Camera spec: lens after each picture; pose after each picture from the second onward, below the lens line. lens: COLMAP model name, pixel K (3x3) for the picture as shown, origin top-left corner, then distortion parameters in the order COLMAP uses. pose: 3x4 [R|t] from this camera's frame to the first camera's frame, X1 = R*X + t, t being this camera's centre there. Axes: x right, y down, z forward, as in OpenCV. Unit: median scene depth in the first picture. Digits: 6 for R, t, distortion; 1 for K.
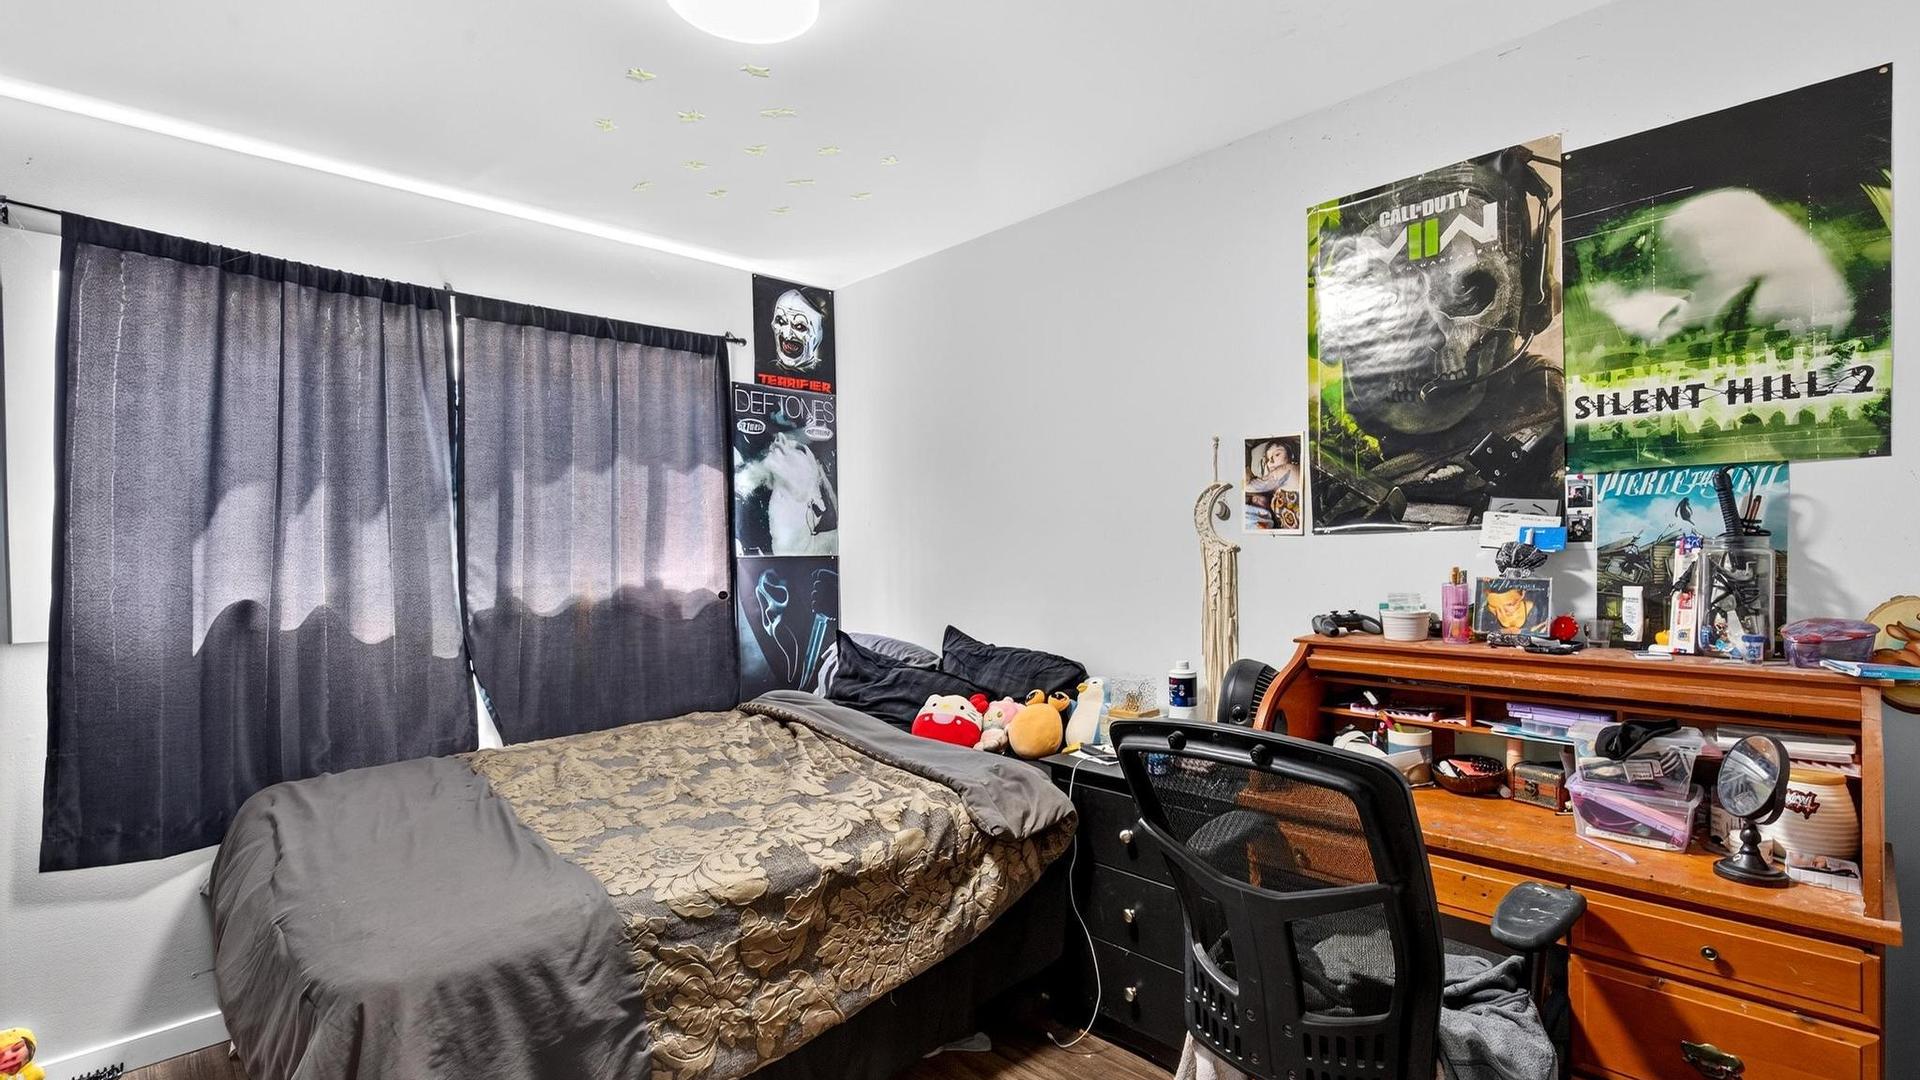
lens RADIAL K [[854.0, 0, 969.1], [0, 854.0, 545.5], [0, 0, 1]] dist [-0.005206, -0.000090]
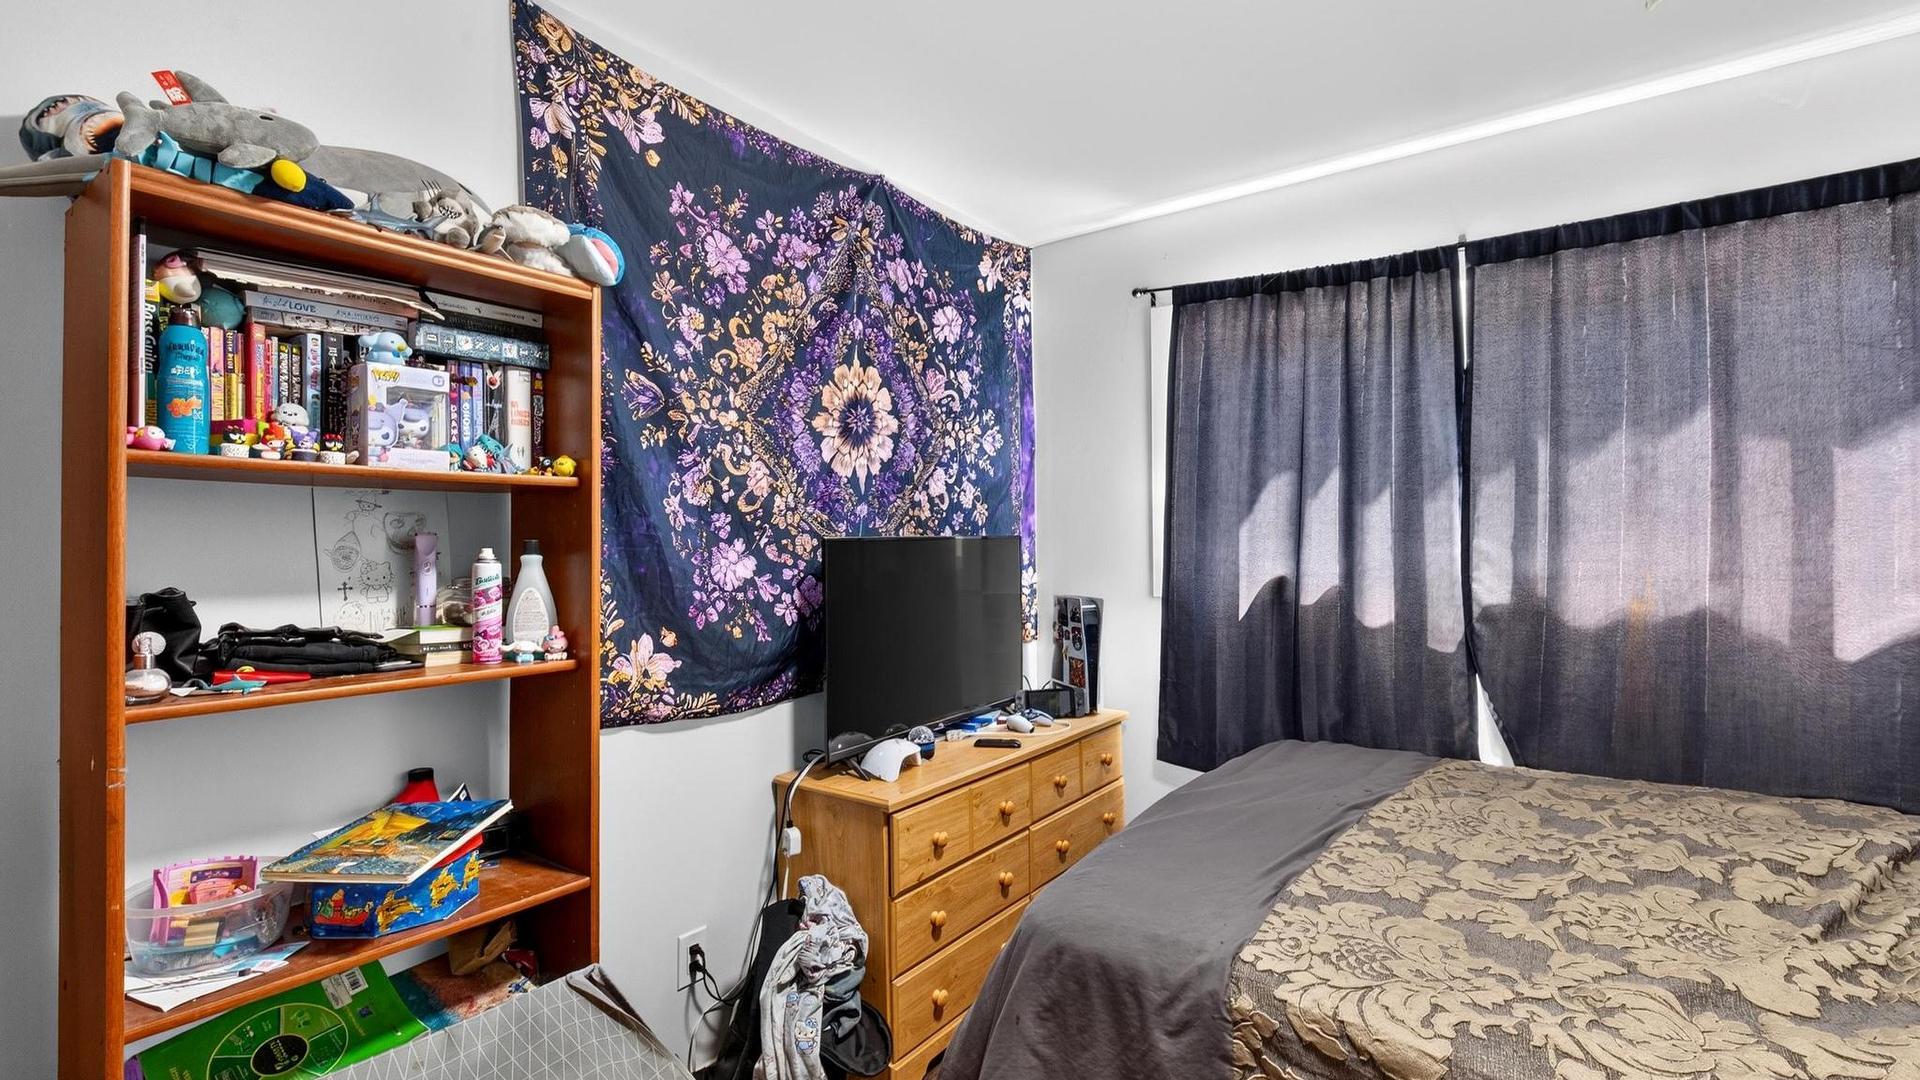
lens RADIAL K [[854.0, 0, 971.5], [0, 854.0, 534.8], [0, 0, 1]] dist [-0.005206, -0.000090]
pose [[0.180940, 0.006163, -0.983475, 0.217657], [0.006611, 0.999950, 0.007482, -0.002144], [0.983472, -0.007856, 0.180890, 0.390124]]
